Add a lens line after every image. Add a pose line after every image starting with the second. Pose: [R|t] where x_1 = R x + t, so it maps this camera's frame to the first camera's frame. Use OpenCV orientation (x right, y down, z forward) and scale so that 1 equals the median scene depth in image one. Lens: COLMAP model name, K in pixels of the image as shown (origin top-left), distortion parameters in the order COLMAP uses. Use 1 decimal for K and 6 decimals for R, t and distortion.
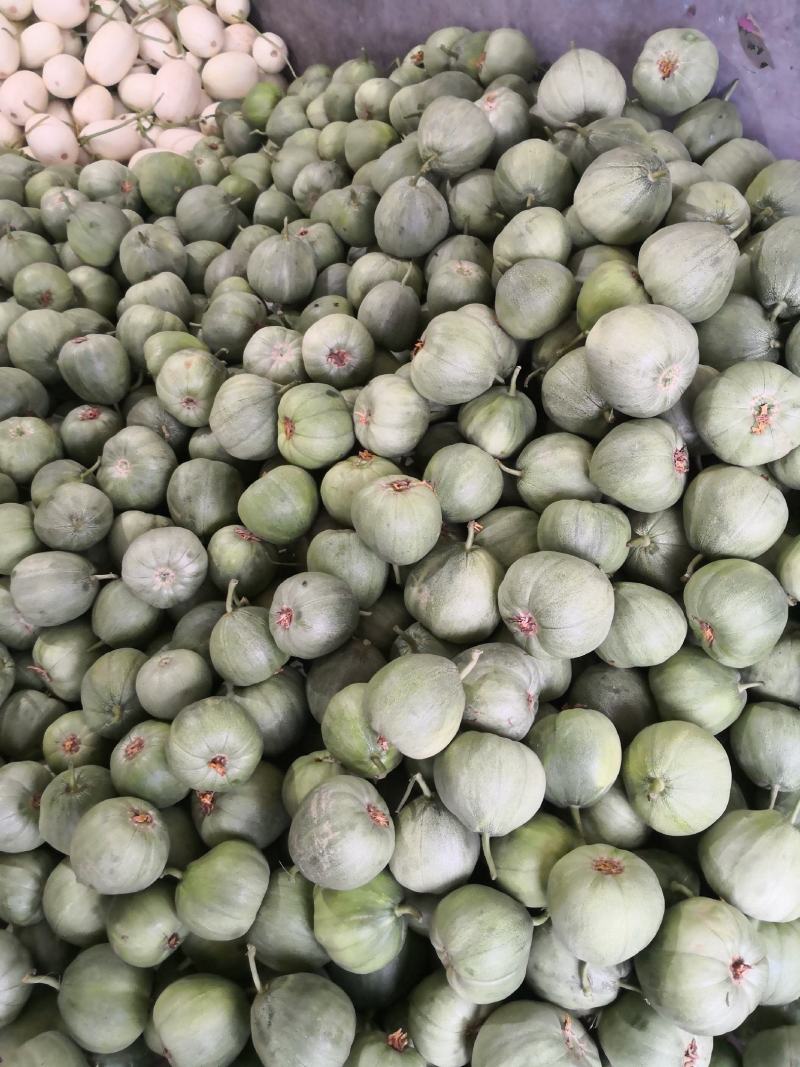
lens RADIAL K [[876.2, 0, 400.5], [0, 876.2, 535.0], [0, 0, 1]] dist [0.012307, -0.033565]
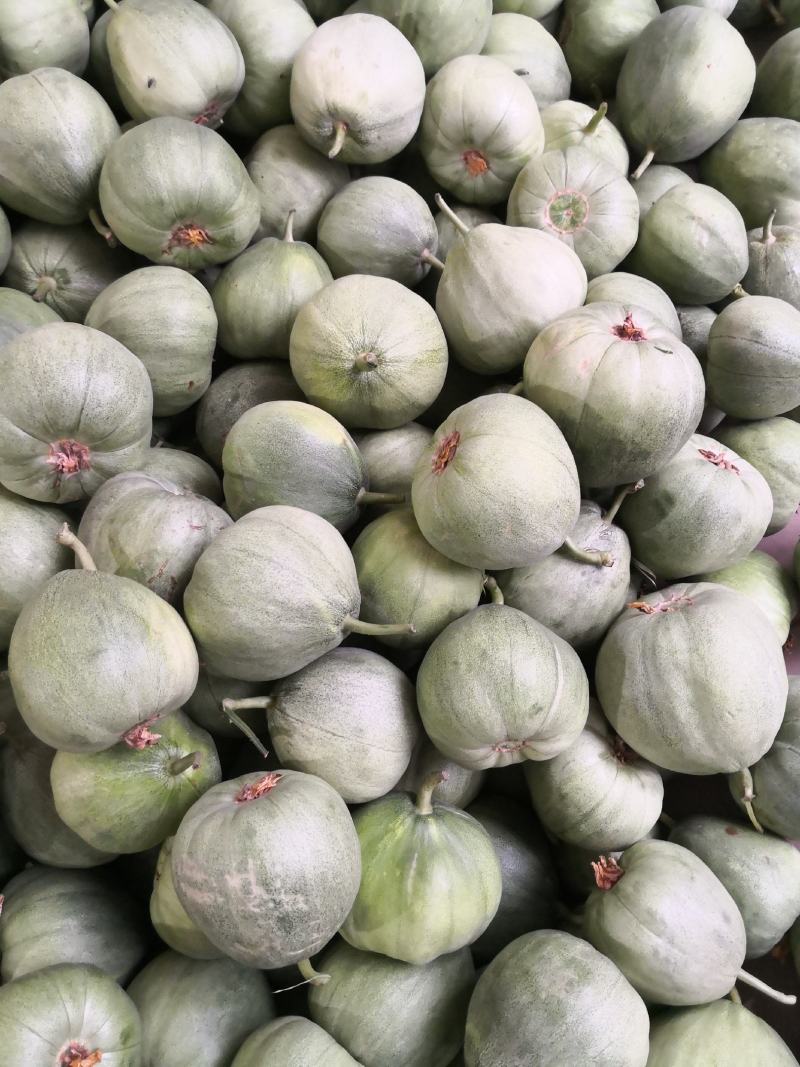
lens RADIAL K [[876.2, 0, 400.7], [0, 876.2, 531.3], [0, 0, 1]] dist [0.012307, -0.033565]
pose [[0.303890, -0.893221, 0.331372, -0.037498], [0.910530, 0.374648, 0.174856, 0.236565], [-0.280333, 0.248587, 0.927156, 0.391125]]
